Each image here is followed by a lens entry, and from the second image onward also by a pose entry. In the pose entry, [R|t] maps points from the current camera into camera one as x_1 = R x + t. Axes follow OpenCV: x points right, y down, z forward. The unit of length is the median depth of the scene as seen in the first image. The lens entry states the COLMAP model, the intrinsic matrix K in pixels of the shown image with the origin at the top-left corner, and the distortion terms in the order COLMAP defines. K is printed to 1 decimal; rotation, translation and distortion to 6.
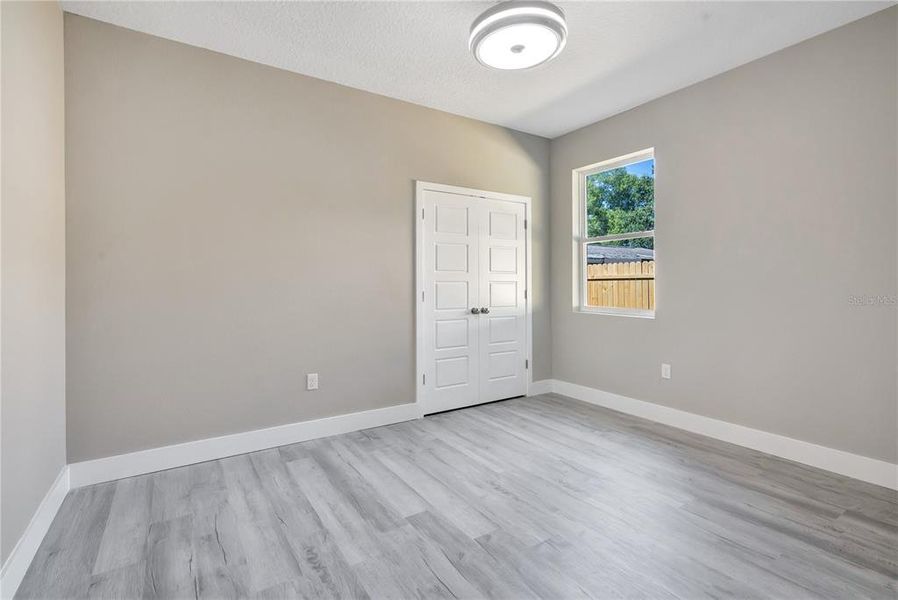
lens RADIAL K [[420.6, 0, 449.3], [0, 420.6, 284.4], [0, 0, 1]] dist [0.001361, 0.000185]
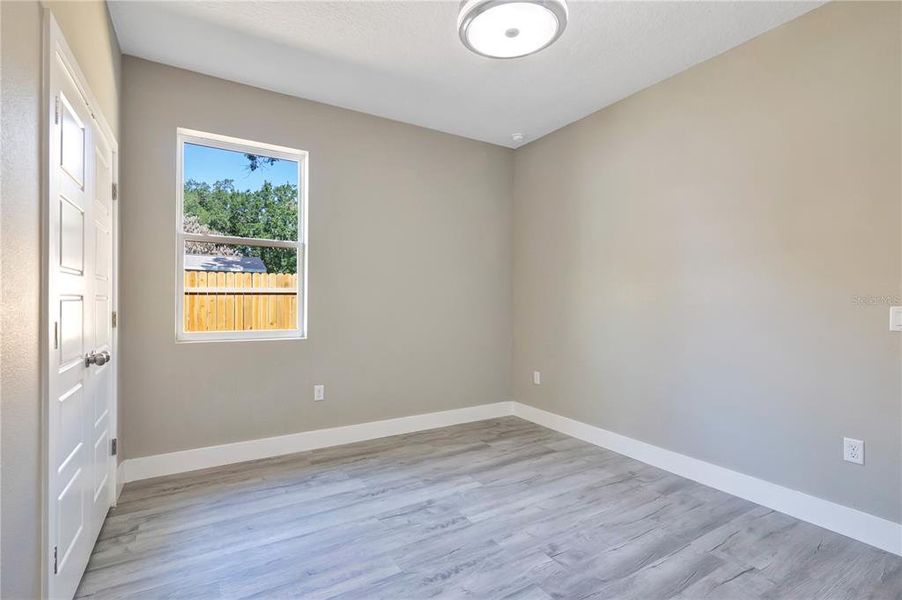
lens RADIAL K [[433.7, 0, 451.0], [0, 433.7, 300.0], [0, 0, 1]] dist [-0.002051, -0.000435]
pose [[0.024020, 0.000349, 0.999711, -0.507410], [-0.002782, 0.999996, -0.000282, -0.003309], [-0.999708, -0.002774, 0.024021, 0.756459]]
